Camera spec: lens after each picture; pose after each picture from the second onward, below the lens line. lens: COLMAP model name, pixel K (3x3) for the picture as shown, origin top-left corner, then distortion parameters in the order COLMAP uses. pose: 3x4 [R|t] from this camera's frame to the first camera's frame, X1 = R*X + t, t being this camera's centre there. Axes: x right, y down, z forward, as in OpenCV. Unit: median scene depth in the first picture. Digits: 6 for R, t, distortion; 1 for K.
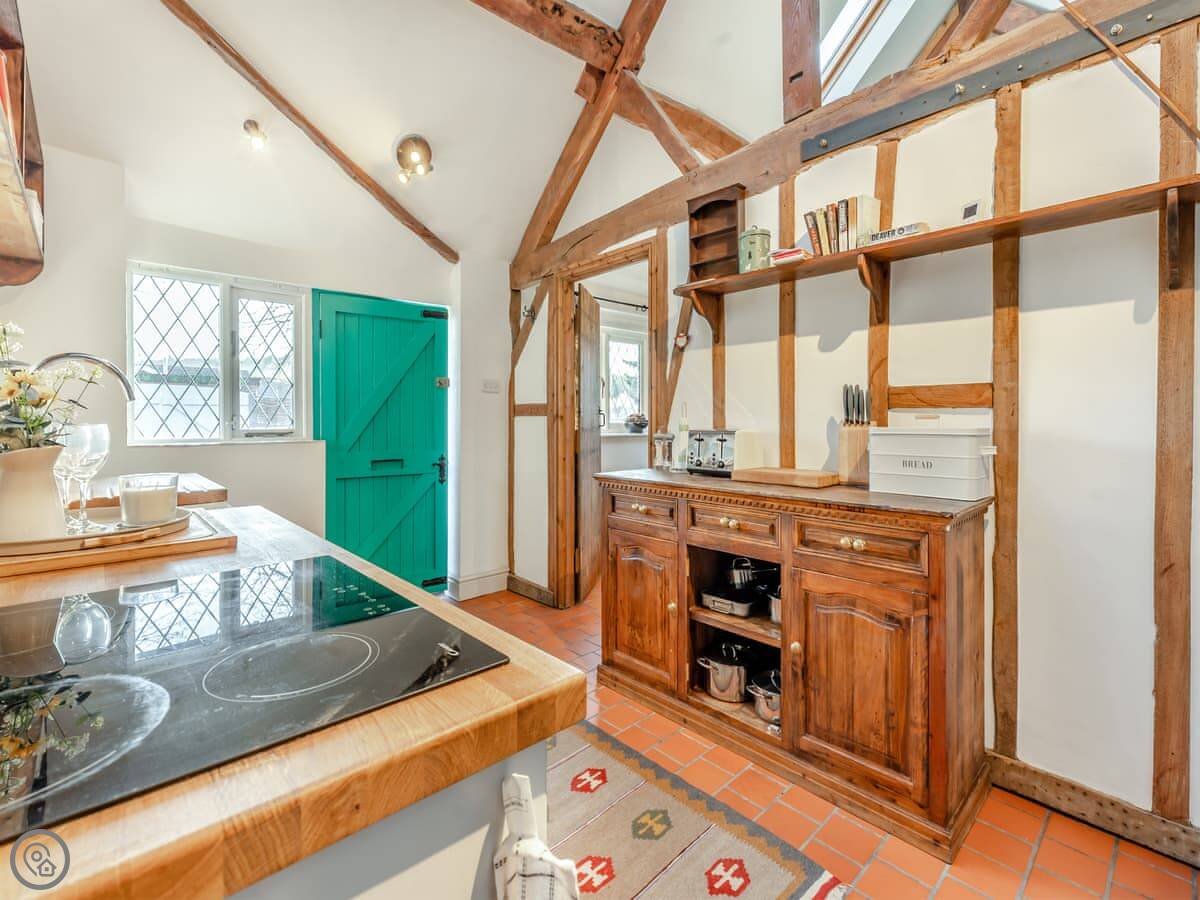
lens RADIAL K [[552.2, 0, 587.8], [0, 552.2, 415.0], [0, 0, 1]] dist [0.001299, -0.000033]
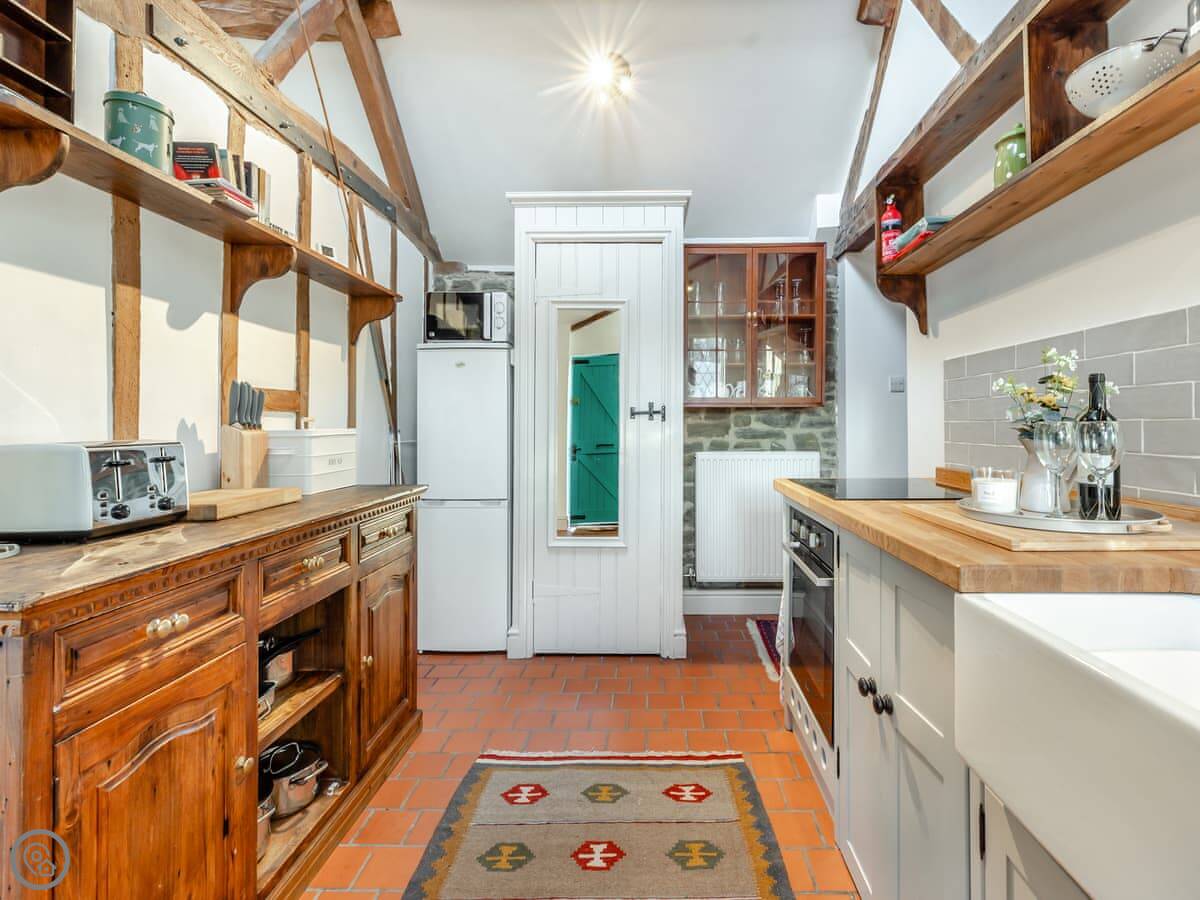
lens RADIAL K [[554.6, 0, 648.1], [0, 554.6, 418.9], [0, 0, 1]] dist [-0.000375, 0.000173]
pose [[-0.735174, 0.013660, 0.677740, -0.584172], [0.007525, 0.999900, -0.011991, 0.018471], [-0.677836, -0.003716, -0.735203, 1.279380]]
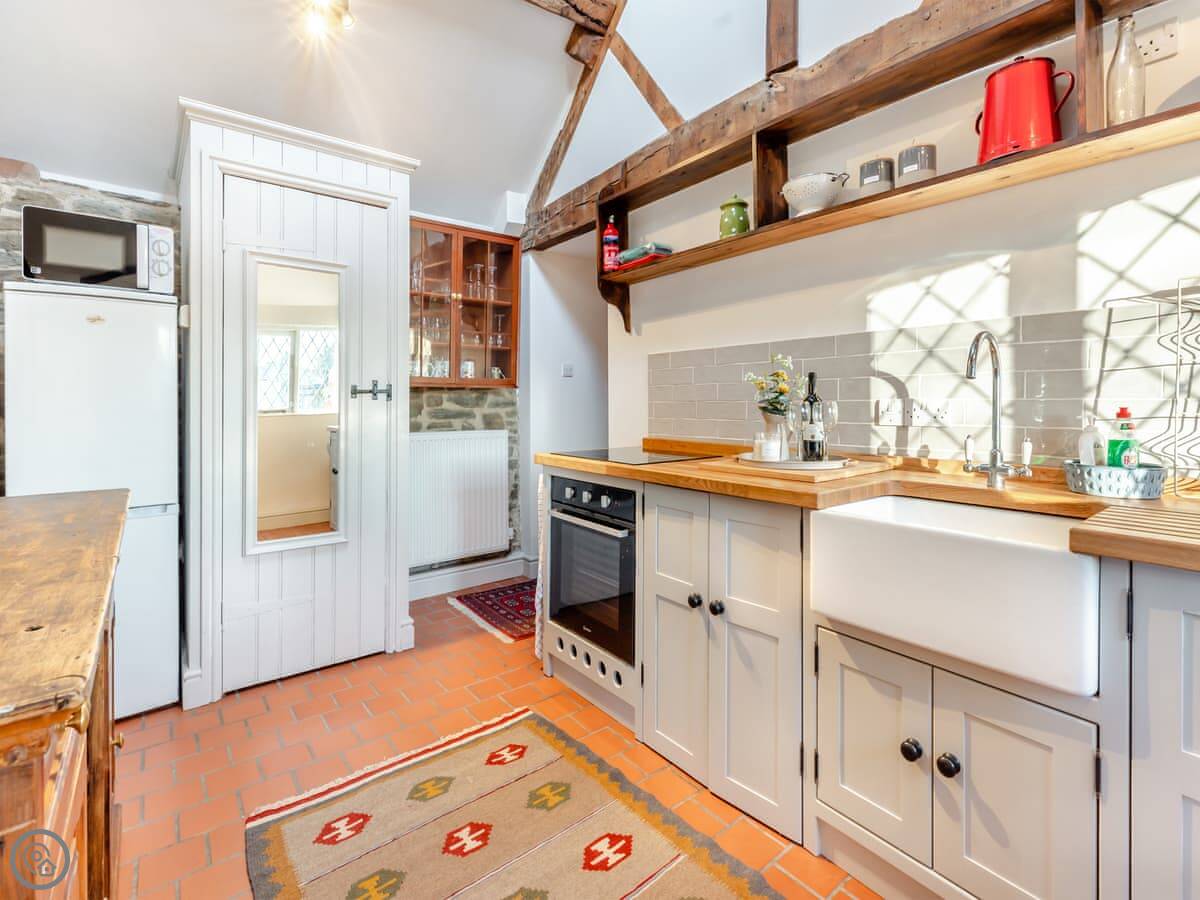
lens RADIAL K [[558.8, 0, 603.2], [0, 558.8, 405.7], [0, 0, 1]] dist [-0.000166, -0.000431]
pose [[-0.997491, 0.007535, 0.070385, -0.242430], [0.007855, 0.999960, 0.004271, 0.017410], [-0.070350, 0.004813, -0.997511, 1.511181]]
